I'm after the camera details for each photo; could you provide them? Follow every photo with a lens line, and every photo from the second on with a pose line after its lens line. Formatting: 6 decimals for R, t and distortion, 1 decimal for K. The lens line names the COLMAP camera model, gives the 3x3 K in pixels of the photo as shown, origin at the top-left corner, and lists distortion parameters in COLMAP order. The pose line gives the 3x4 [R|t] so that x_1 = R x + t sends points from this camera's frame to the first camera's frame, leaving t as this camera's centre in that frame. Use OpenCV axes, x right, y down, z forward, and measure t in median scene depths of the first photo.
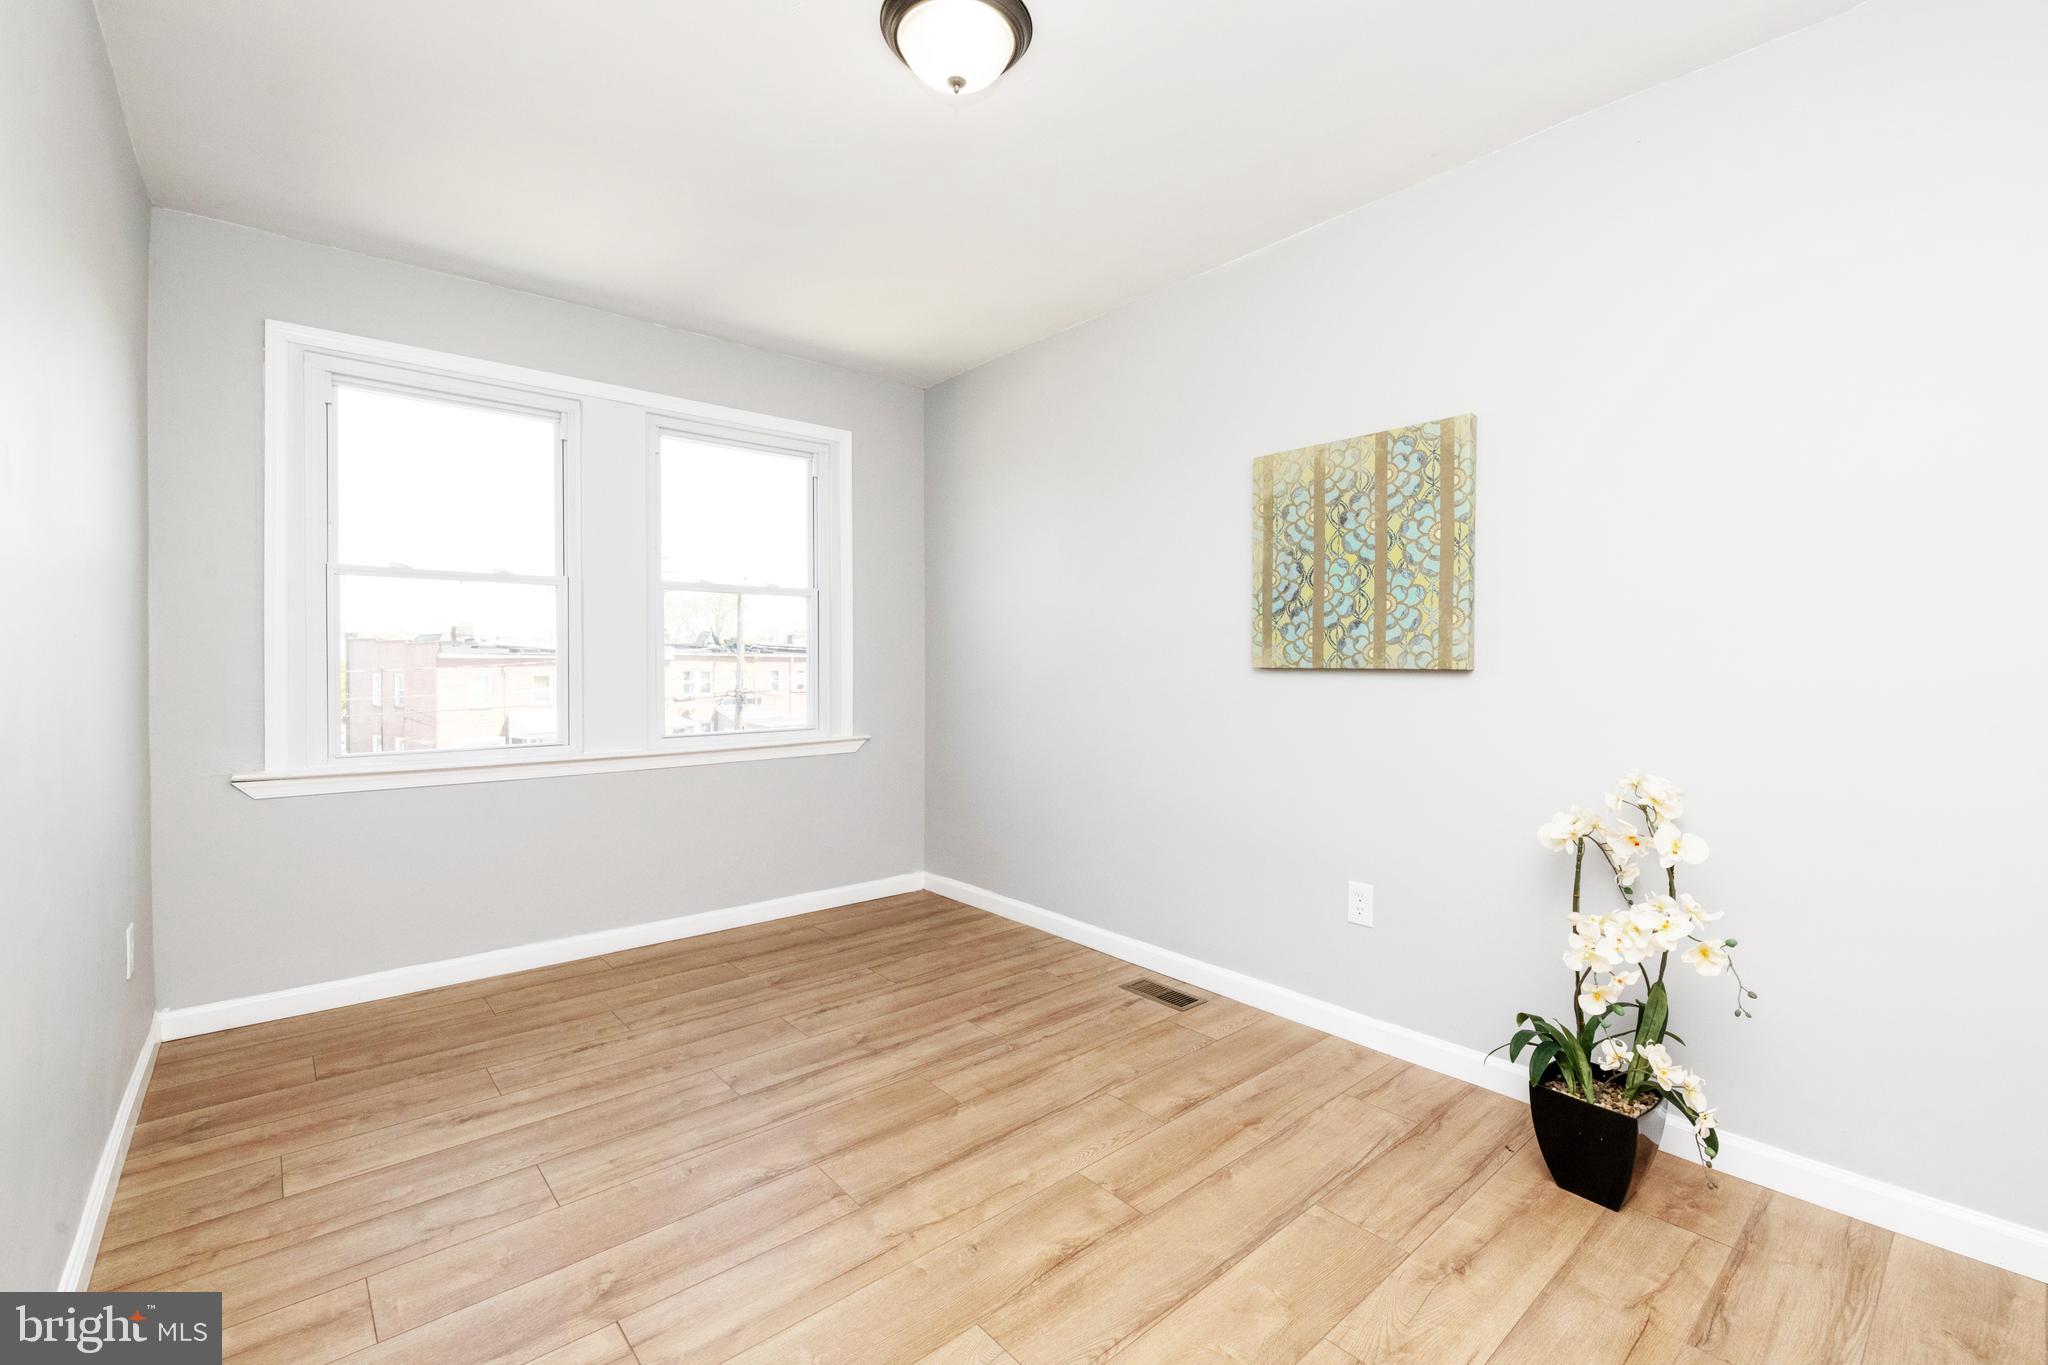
lens RADIAL K [[878.2, 0, 1016.3], [0, 878.2, 671.5], [0, 0, 1]] dist [-0.001051, -0.002499]
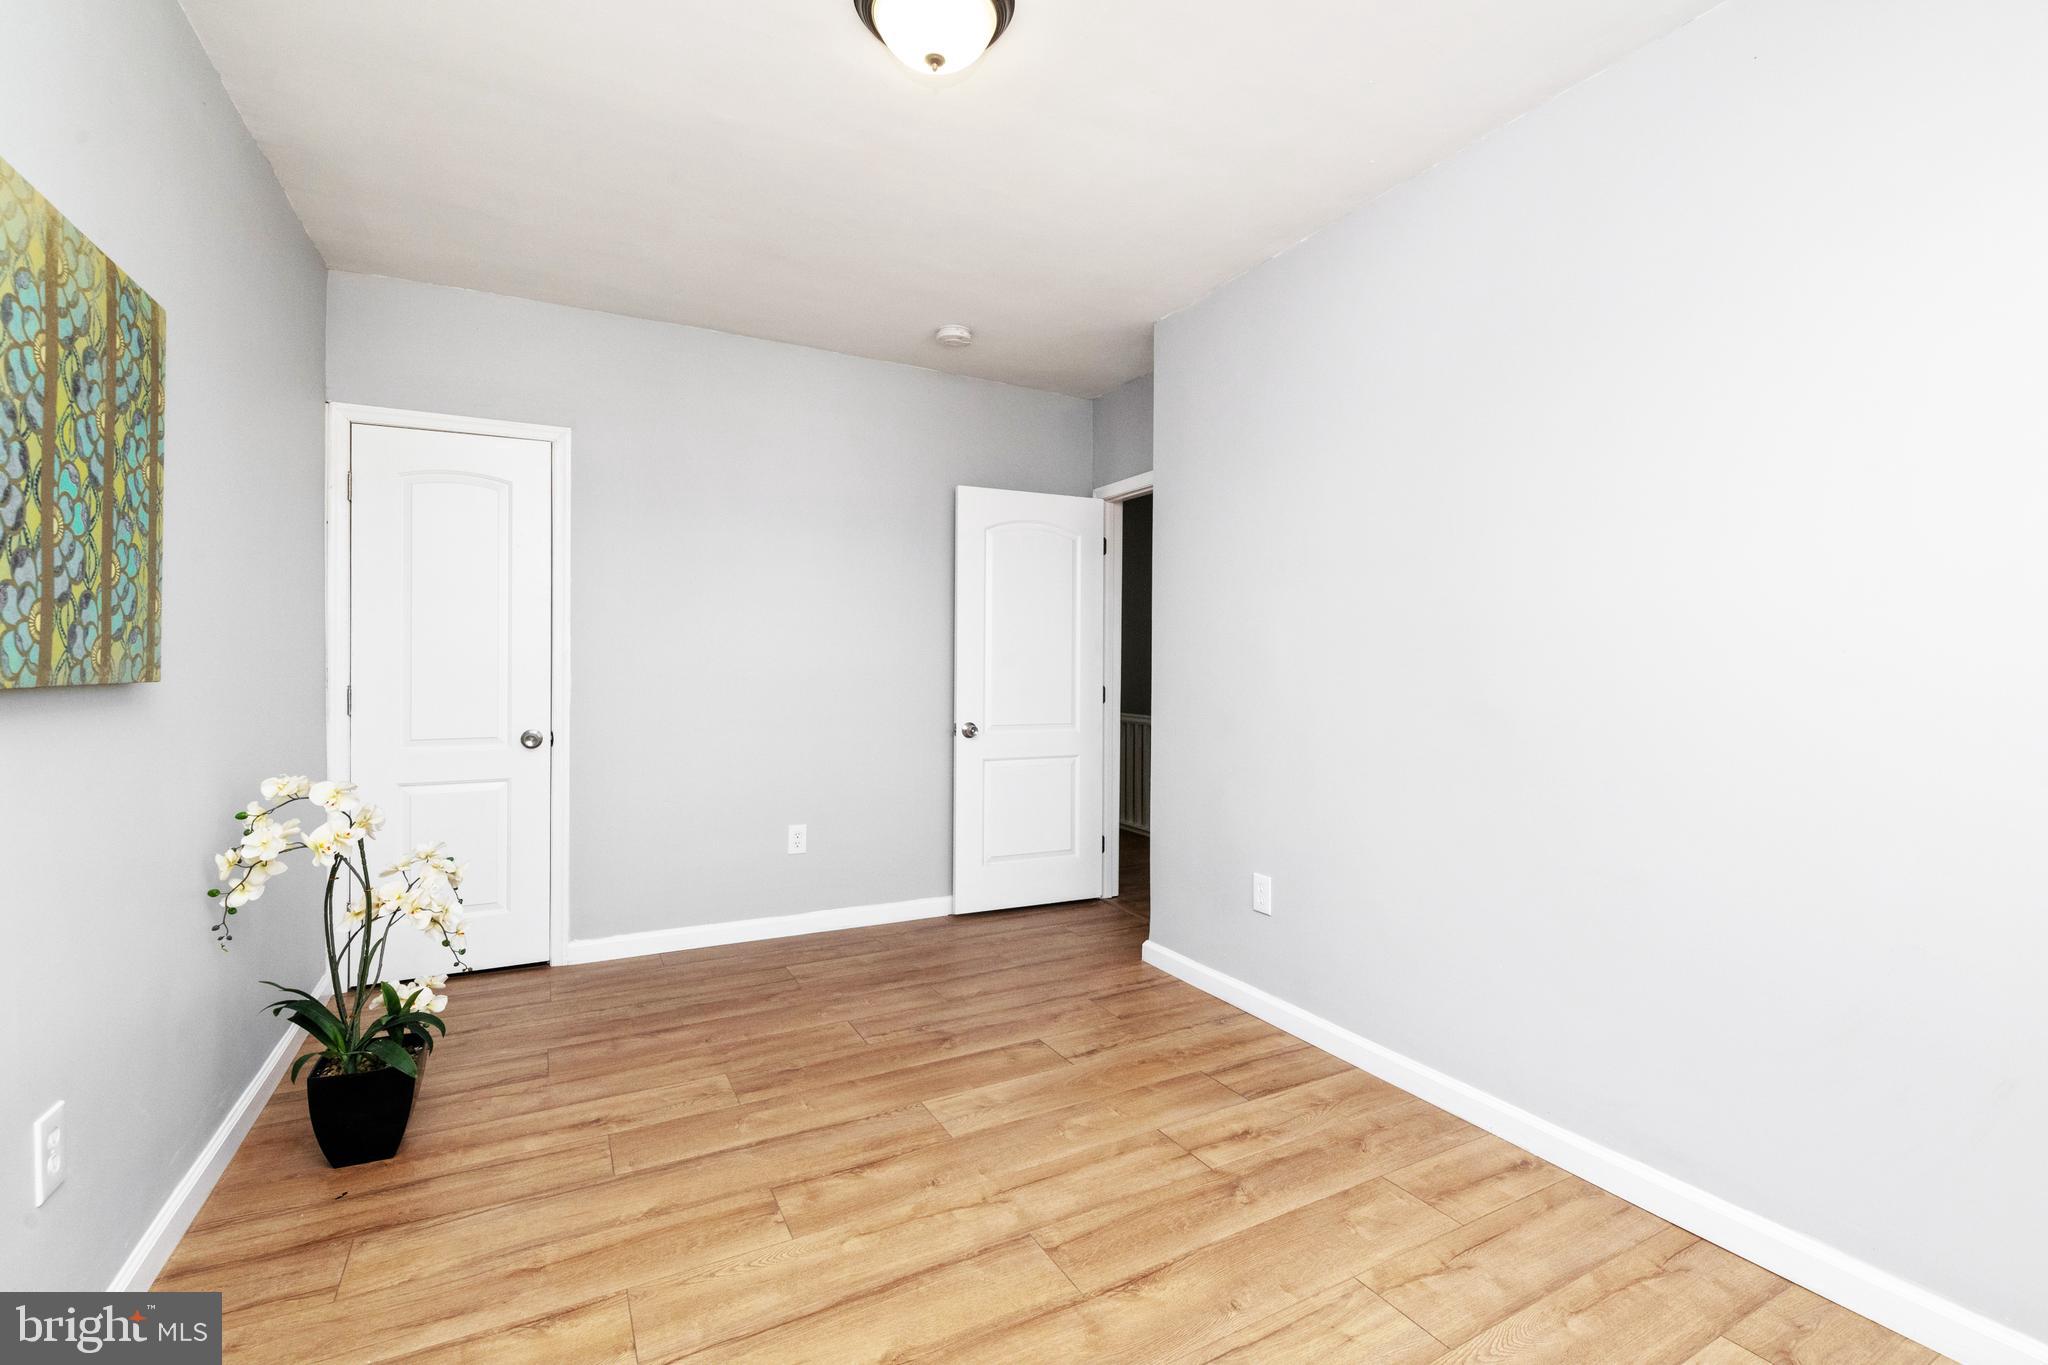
lens RADIAL K [[878.2, 0, 1018.3], [0, 878.2, 675.6], [0, 0, 1]] dist [-0.001051, -0.002499]
pose [[-0.978092, -0.010358, 0.207914, -0.327268], [-0.005842, 0.999734, 0.022324, -0.029807], [-0.208090, 0.020621, -0.977892, 1.757912]]
